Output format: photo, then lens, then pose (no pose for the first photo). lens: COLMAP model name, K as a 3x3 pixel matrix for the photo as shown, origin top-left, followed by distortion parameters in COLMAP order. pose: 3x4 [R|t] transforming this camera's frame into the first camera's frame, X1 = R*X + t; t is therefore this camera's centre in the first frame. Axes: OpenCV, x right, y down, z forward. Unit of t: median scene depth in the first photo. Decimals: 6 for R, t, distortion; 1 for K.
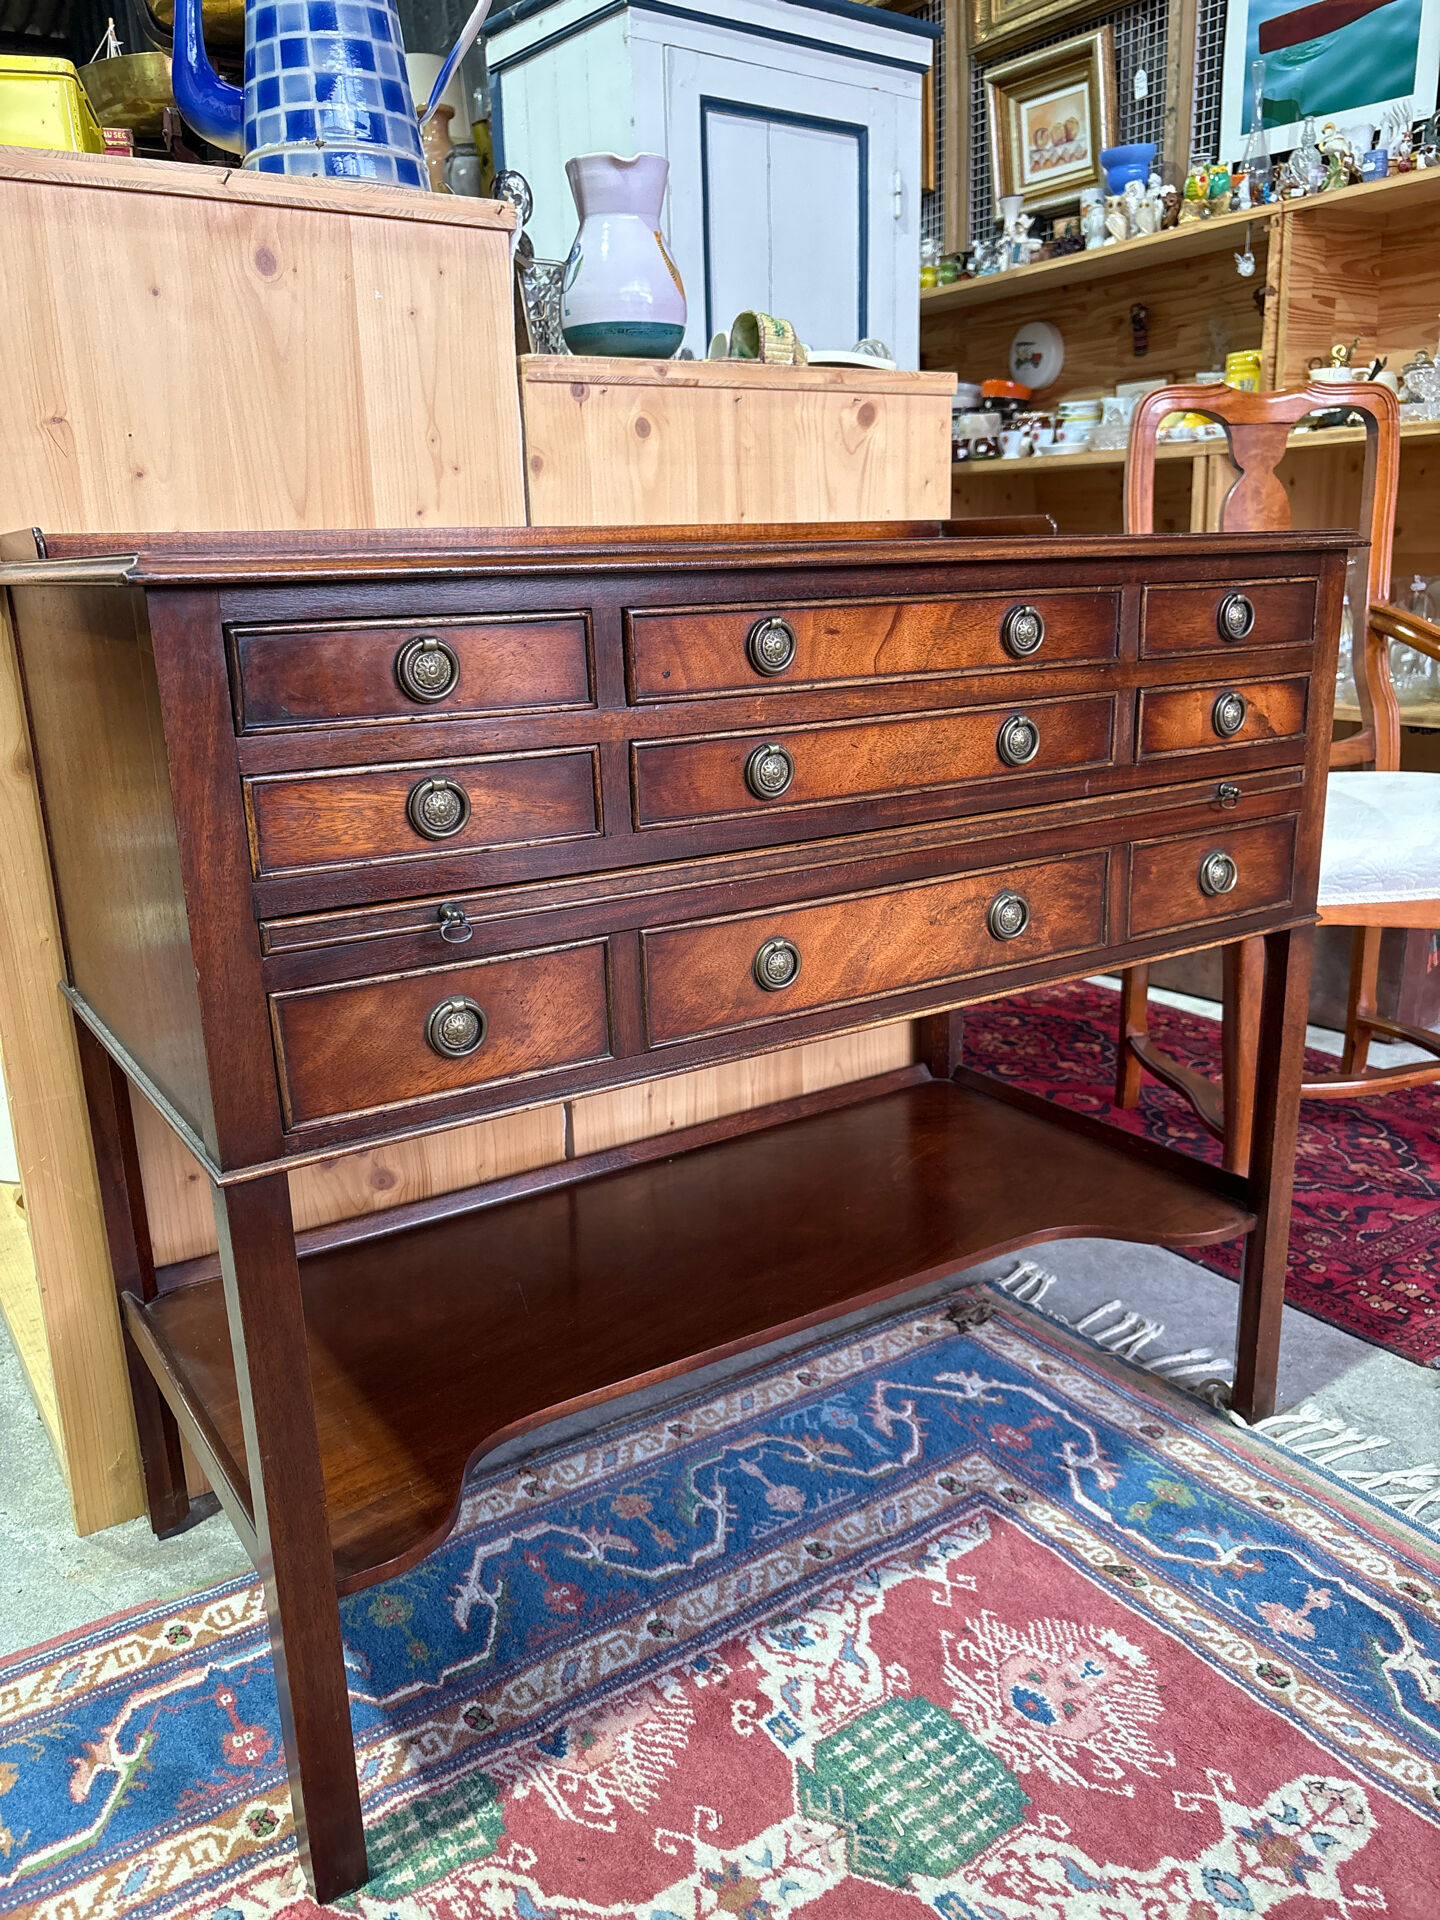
lens RADIAL K [[1474.7, 0, 720.0], [0, 1474.7, 960.0], [0, 0, 1]] dist [0.046987, -0.066783]
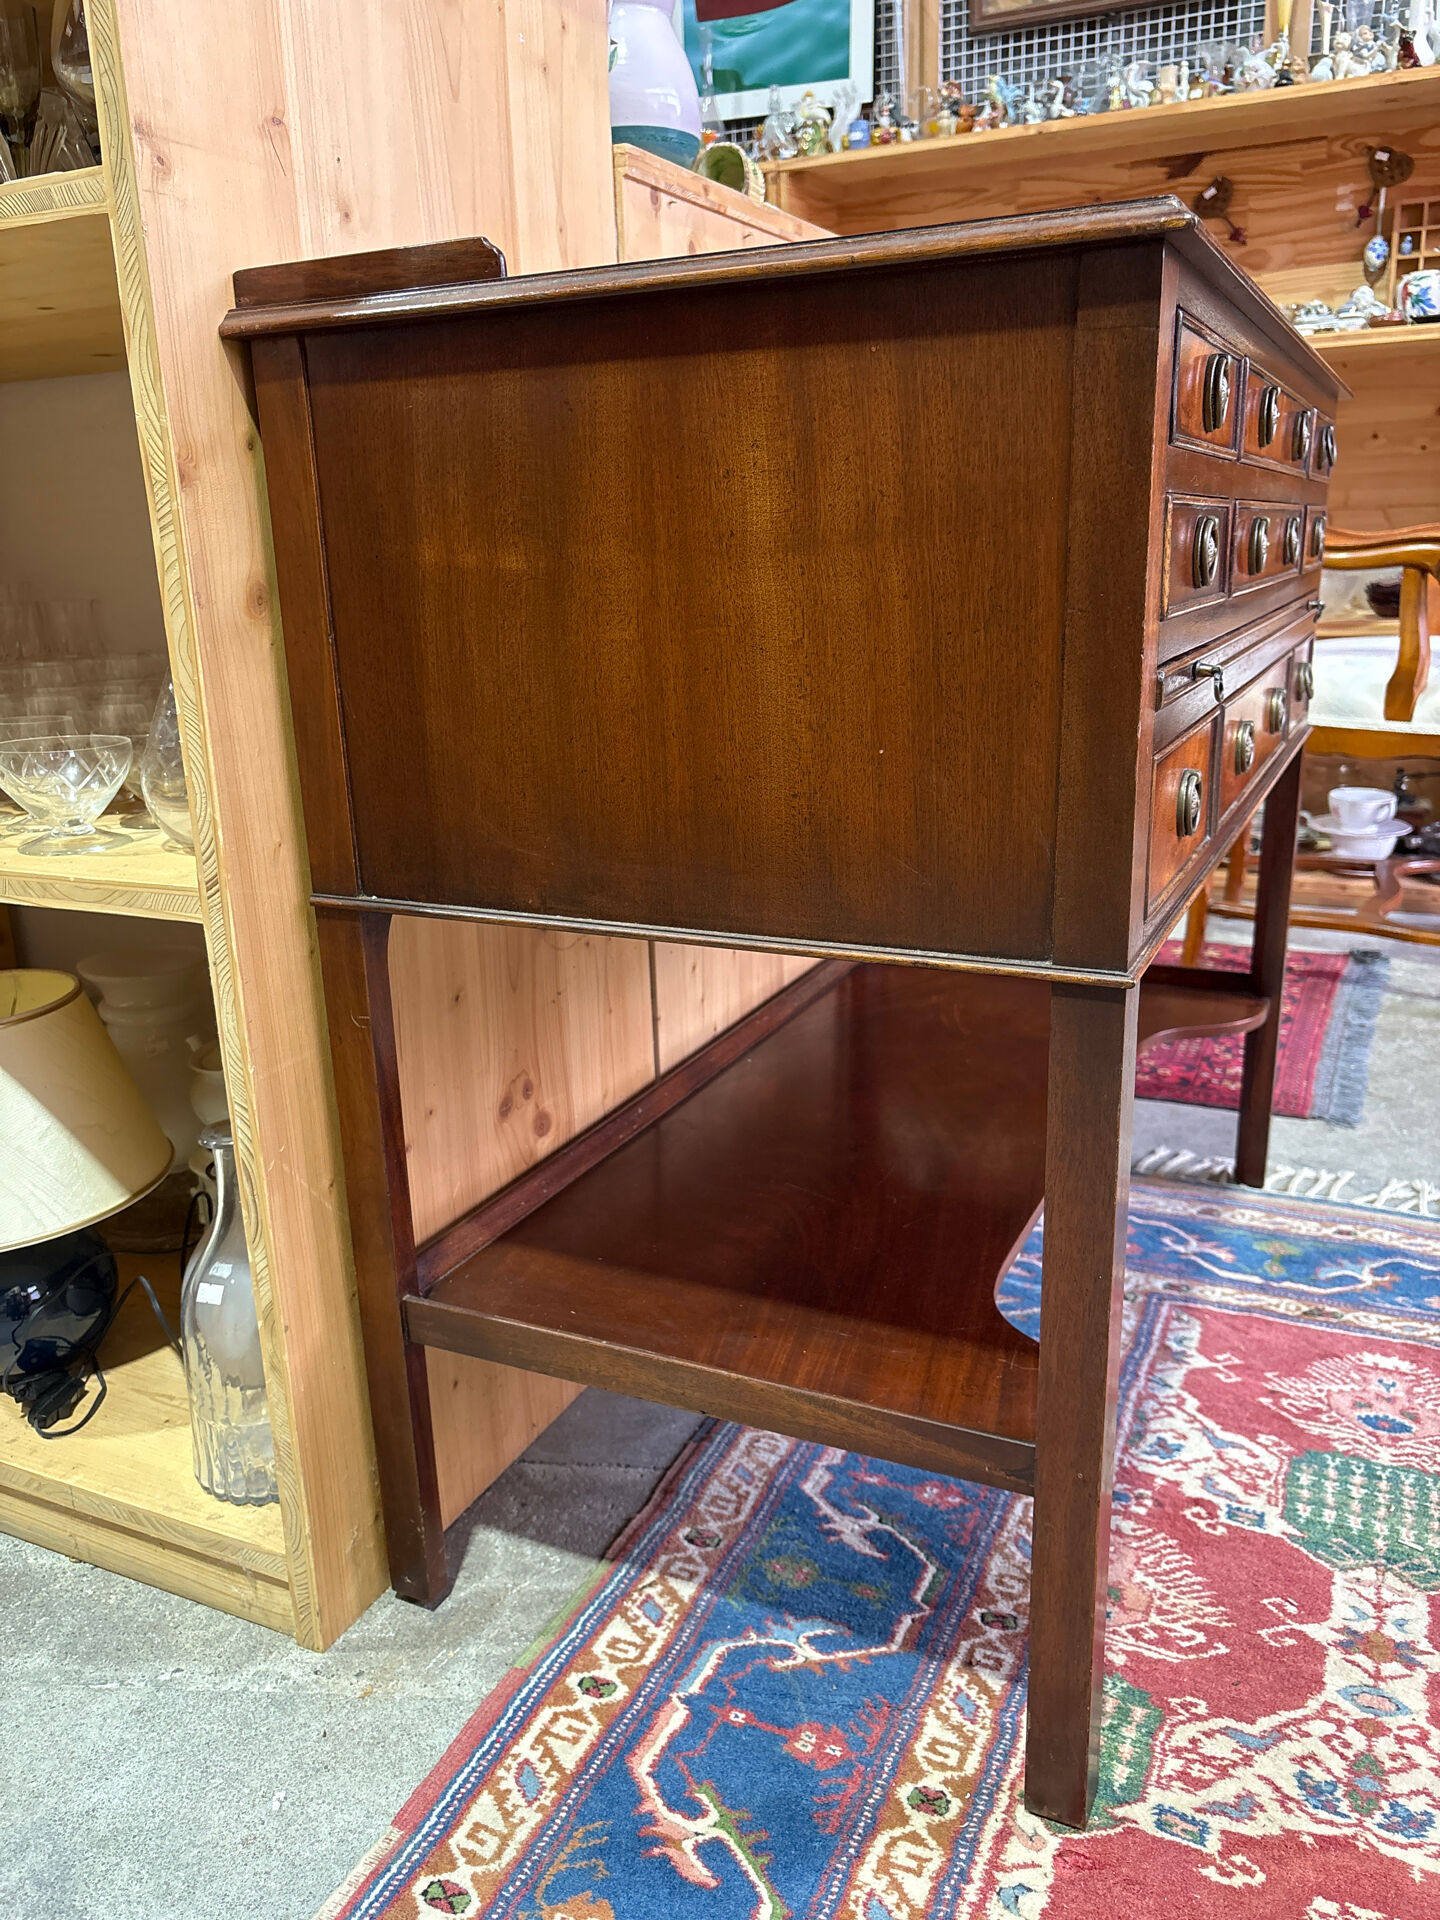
lens RADIAL K [[1463.1, 0, 726.5], [0, 1463.1, 973.5], [0, 0, 1]] dist [0.054151, -0.075931]
pose [[0.852587, -0.146020, 0.501771, -0.610167], [0.143237, 0.988695, 0.044338, 0.045106], [-0.502572, 0.034071, 0.863864, 0.248015]]
